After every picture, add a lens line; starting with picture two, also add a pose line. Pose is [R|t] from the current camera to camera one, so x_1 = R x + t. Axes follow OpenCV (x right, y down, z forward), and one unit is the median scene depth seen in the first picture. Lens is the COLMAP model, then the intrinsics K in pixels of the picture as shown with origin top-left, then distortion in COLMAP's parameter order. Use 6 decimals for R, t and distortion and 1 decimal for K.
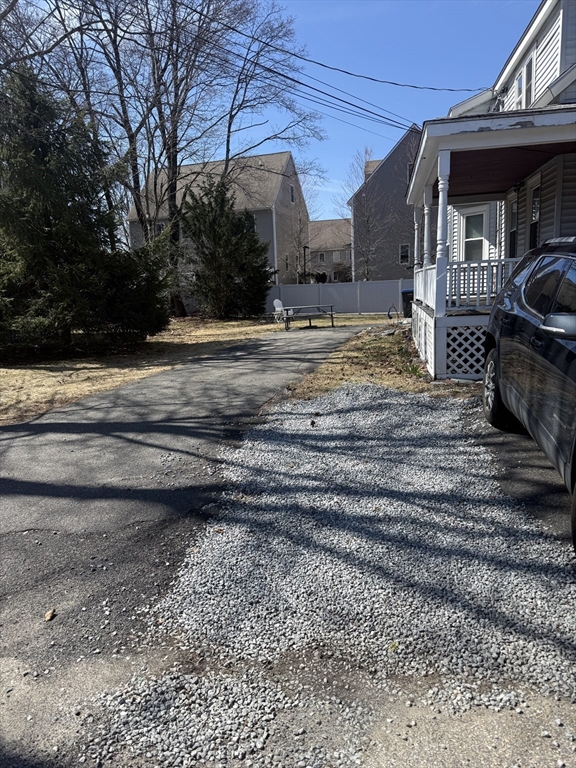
lens RADIAL K [[547.7, 0, 301.2], [0, 547.7, 384.8], [0, 0, 1]] dist [0.090051, -0.137798]
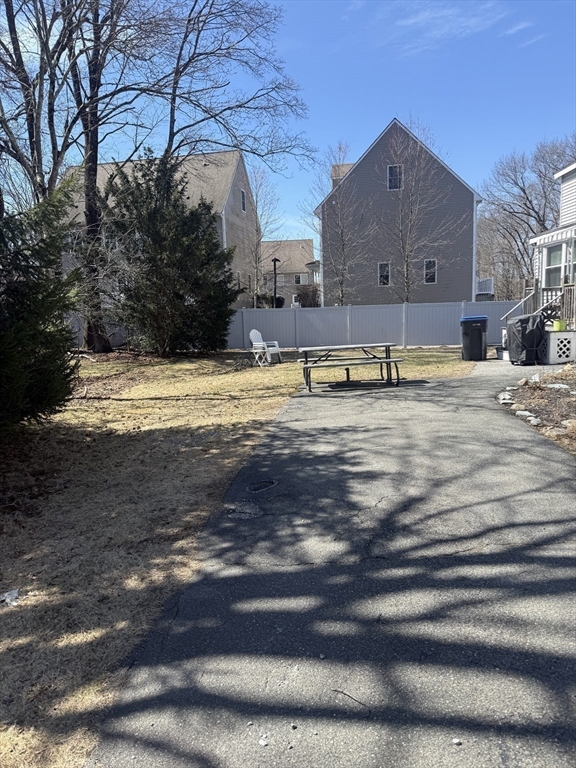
lens RADIAL K [[543.4, 0, 288.0], [0, 543.4, 384.0], [0, 0, 1]] dist [0.052154, -0.000087]
pose [[0.993814, -0.001324, 0.111045, -0.067666], [0.006525, 0.998898, -0.046483, -0.053369], [-0.110862, 0.046920, 0.992728, 0.312955]]
